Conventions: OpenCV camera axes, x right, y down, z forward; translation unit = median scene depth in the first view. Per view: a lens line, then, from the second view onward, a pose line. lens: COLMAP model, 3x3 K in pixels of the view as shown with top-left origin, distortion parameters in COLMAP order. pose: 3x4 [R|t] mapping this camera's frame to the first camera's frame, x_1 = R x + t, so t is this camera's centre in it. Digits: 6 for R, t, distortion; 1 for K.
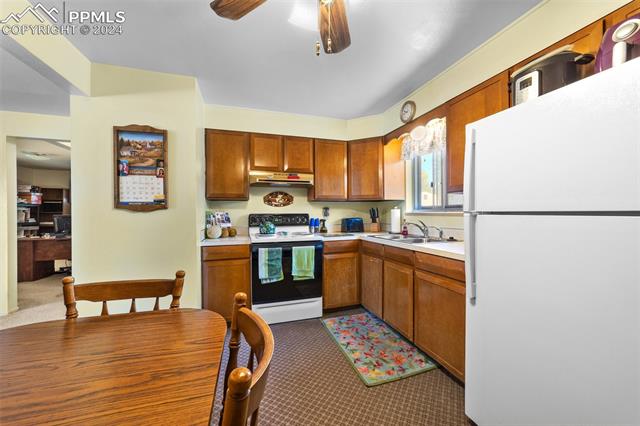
lens RADIAL K [[246.9, 0, 323.7], [0, 246.9, 212.9], [0, 0, 1]] dist [-0.008575, 0.002458]
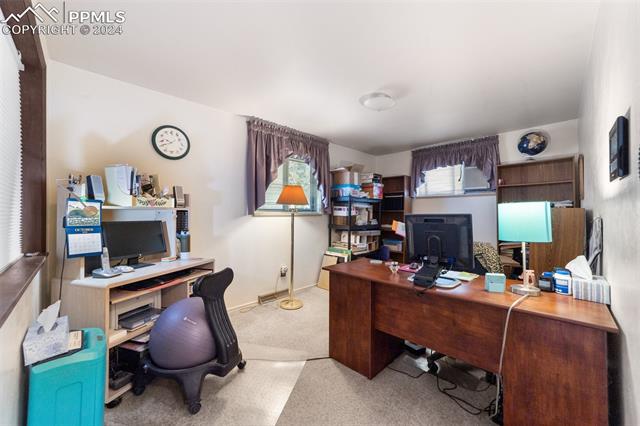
lens RADIAL K [[246.9, 0, 322.0], [0, 246.9, 213.4], [0, 0, 1]] dist [-0.008575, 0.002458]
pose [[0.460632, -0.004654, -0.887579, -1.332317], [0.004404, 0.999986, -0.002958, 0.014403], [0.887580, -0.002547, 0.460647, 1.144759]]
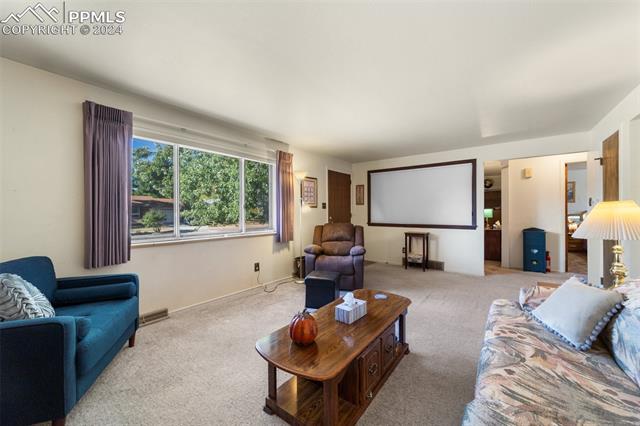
lens RADIAL K [[246.9, 0, 319.6], [0, 246.9, 212.5], [0, 0, 1]] dist [-0.008575, 0.002458]
pose [[0.562922, 0.006227, -0.826487, -0.589583], [0.009290, 0.999861, 0.013860, -0.019633], [0.826458, -0.015480, 0.562785, -0.784625]]
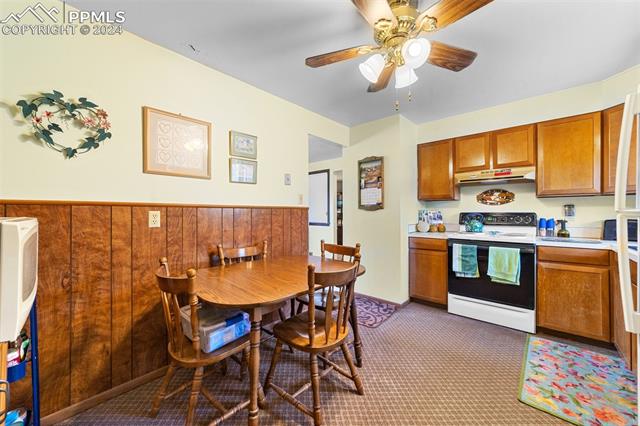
lens RADIAL K [[246.9, 0, 320.4], [0, 246.9, 212.4], [0, 0, 1]] dist [-0.008575, 0.002458]
pose [[0.496674, 0.006599, -0.867912, 0.362156], [-0.002018, 0.999977, 0.006449, -0.002209], [0.867935, -0.001452, 0.496676, -0.061228]]
